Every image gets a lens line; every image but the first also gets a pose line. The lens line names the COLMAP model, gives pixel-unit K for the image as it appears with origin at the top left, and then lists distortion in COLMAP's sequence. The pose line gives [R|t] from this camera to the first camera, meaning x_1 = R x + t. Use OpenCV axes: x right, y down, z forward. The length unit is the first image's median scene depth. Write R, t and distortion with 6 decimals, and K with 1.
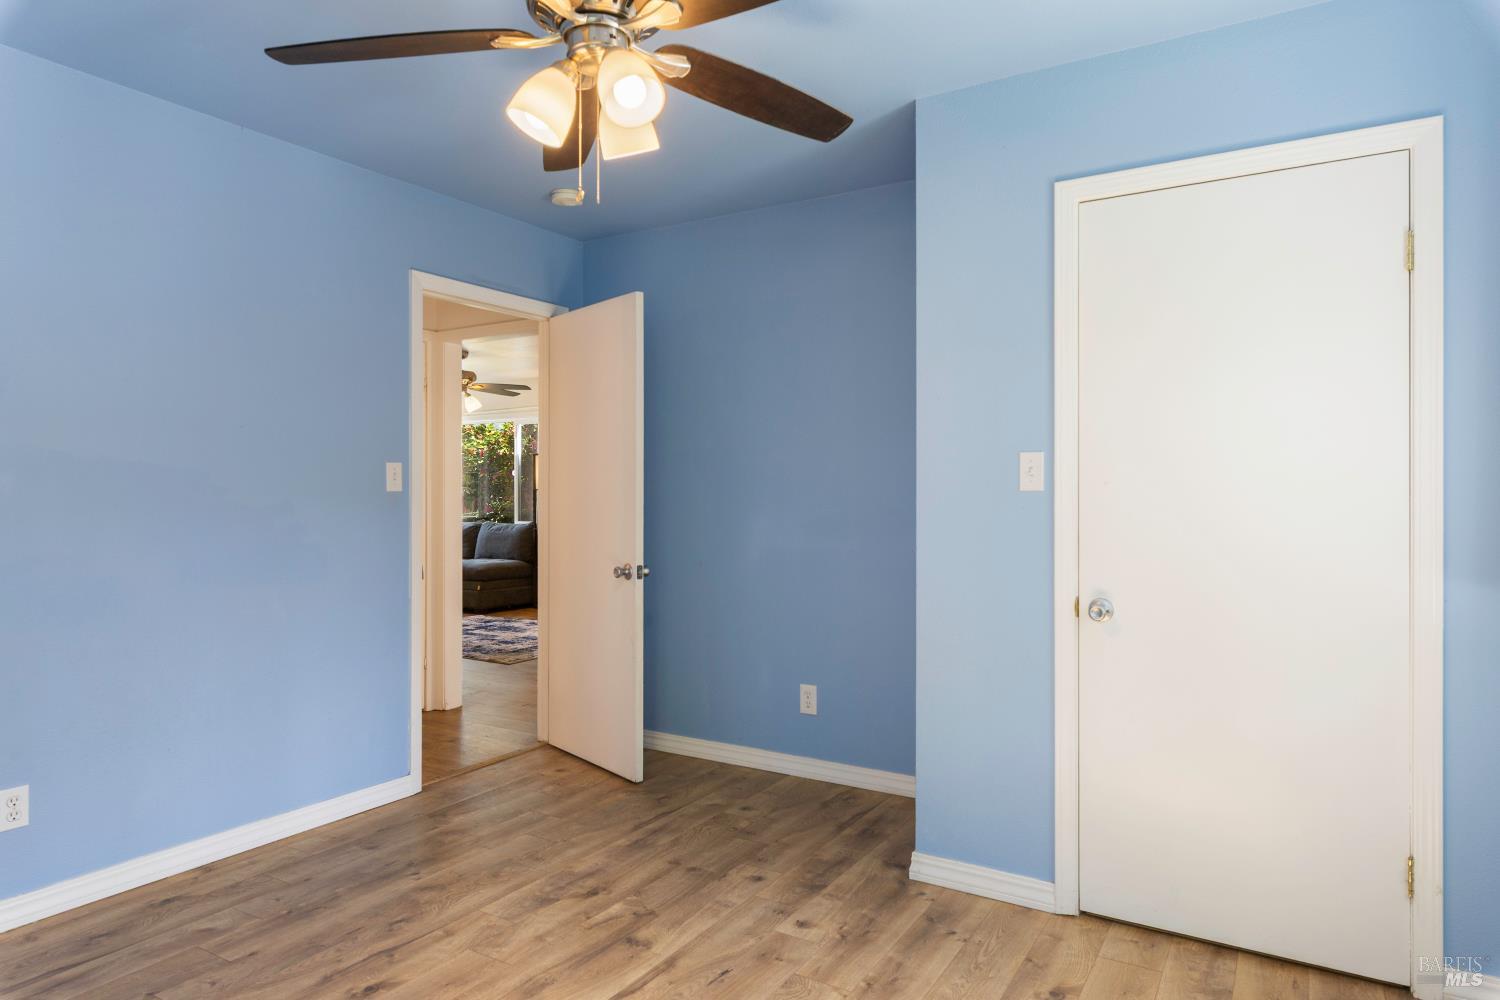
lens RADIAL K [[899.1, 0, 751.2], [0, 899.1, 491.5], [0, 0, 1]] dist [0.002988, -0.003402]
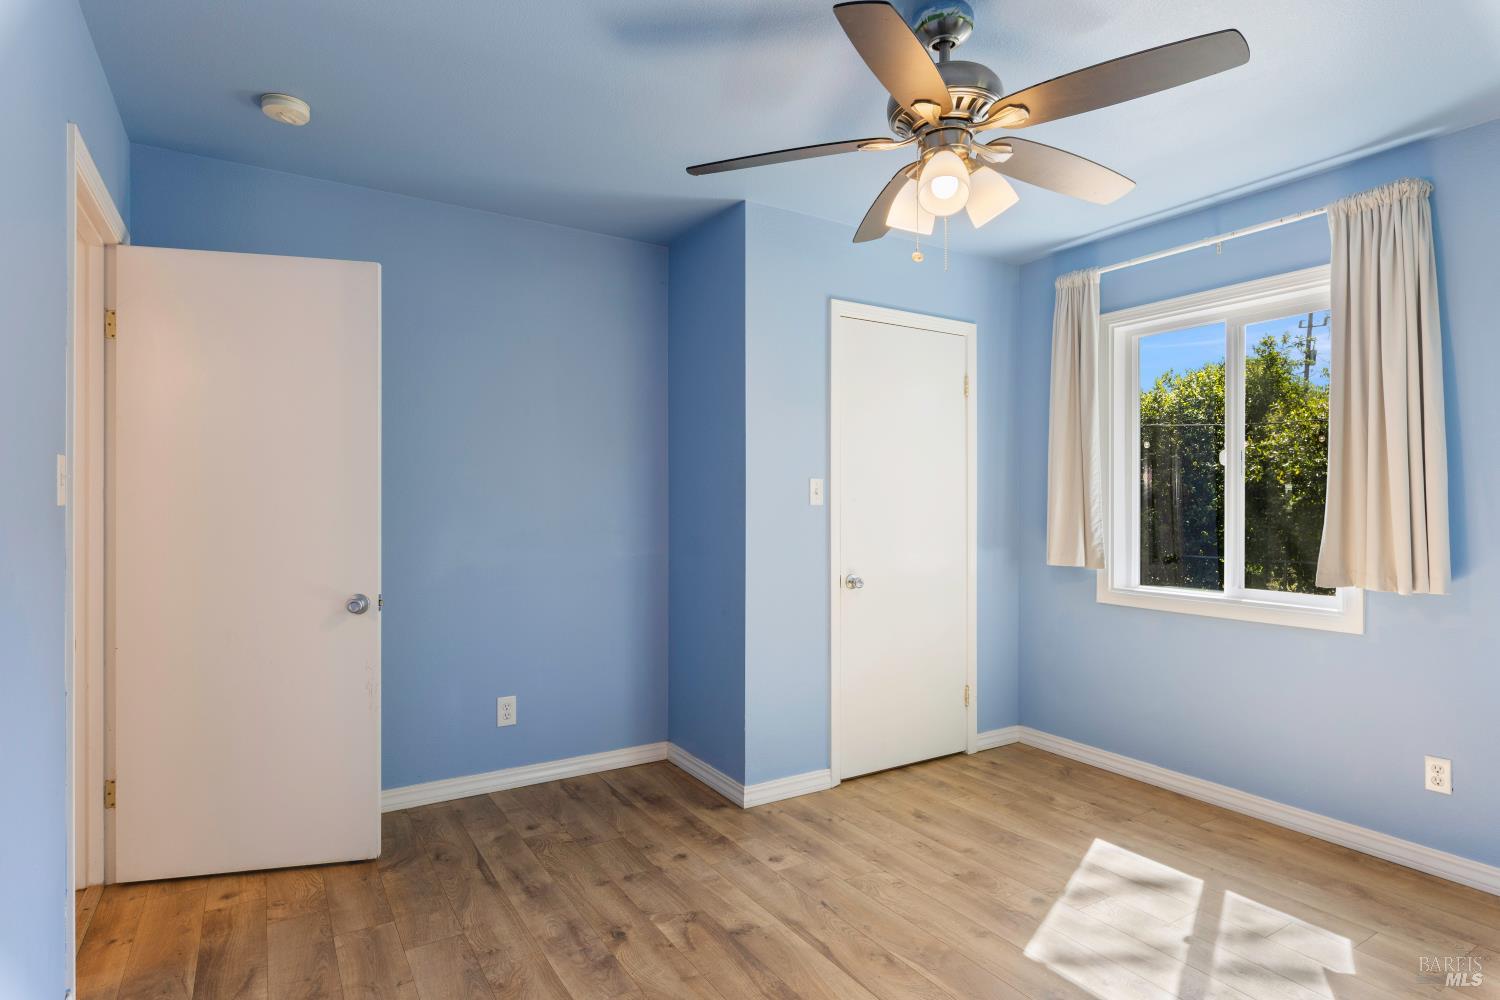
lens RADIAL K [[774.6, 0, 754.6], [0, 774.6, 505.4], [0, 0, 1]] dist [-0.005479, -0.000037]
pose [[0.449549, 0.000474, 0.893255, -0.777277], [-0.001057, 0.999999, 0.000001, 0.000305], [-0.893255, -0.000945, 0.449550, 0.480648]]
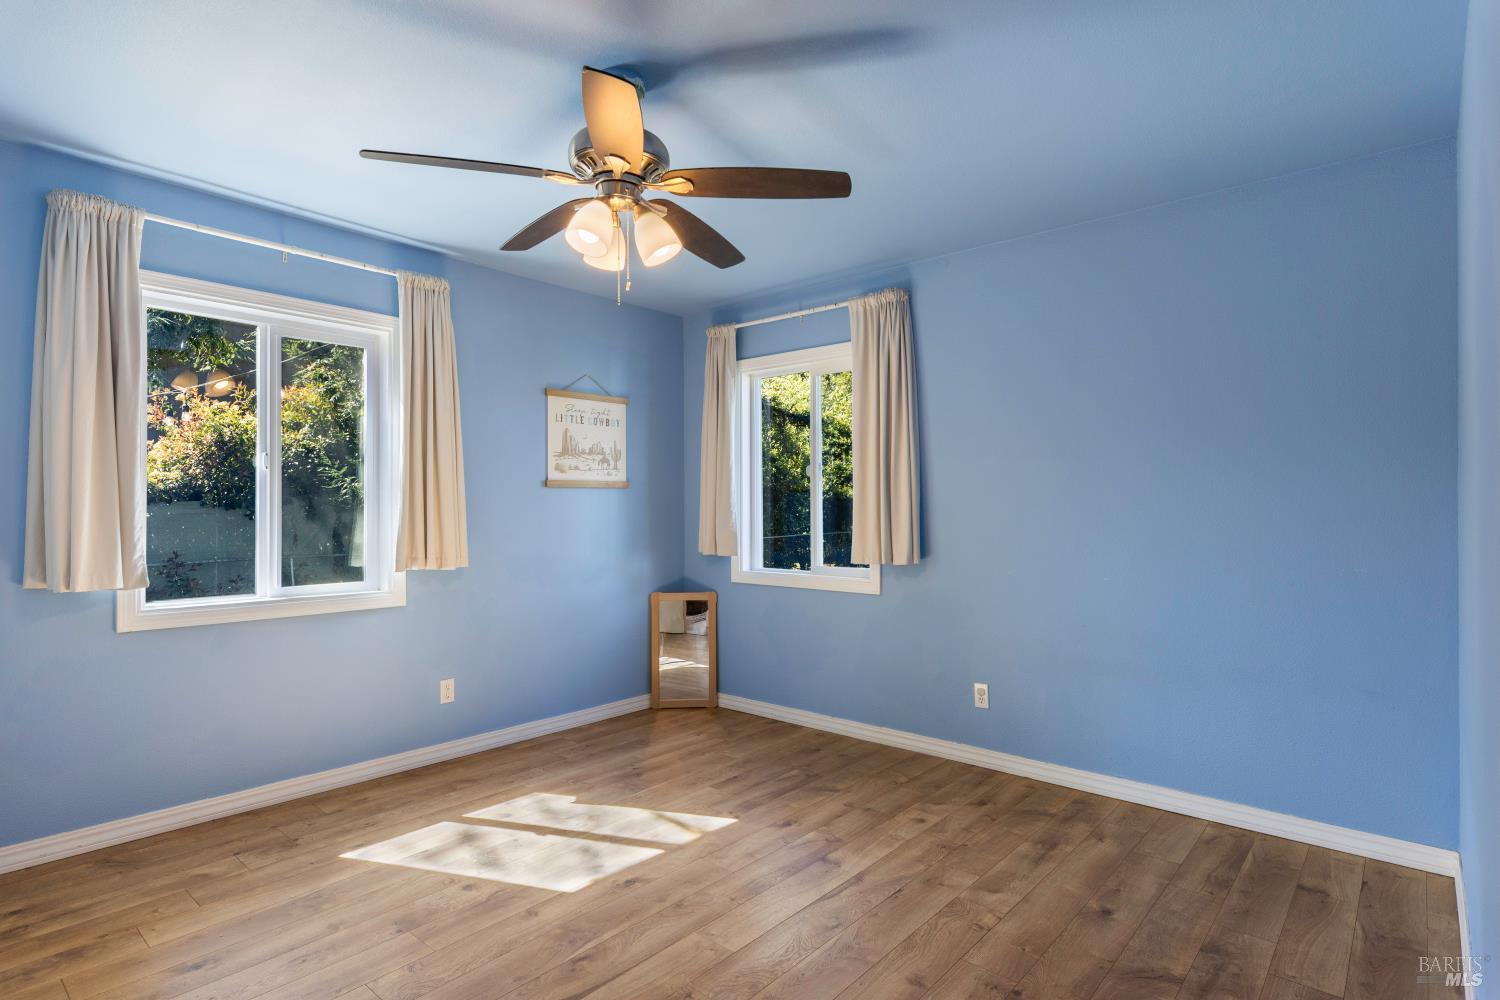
lens RADIAL K [[768.9, 0, 758.9], [0, 768.9, 499.4], [0, 0, 1]] dist [0.001281, -0.000061]
pose [[-0.985117, 0.000431, 0.171886, -0.371860], [-0.000714, 0.999978, -0.006599, -0.005512], [-0.171885, -0.006623, -0.985095, 1.370096]]
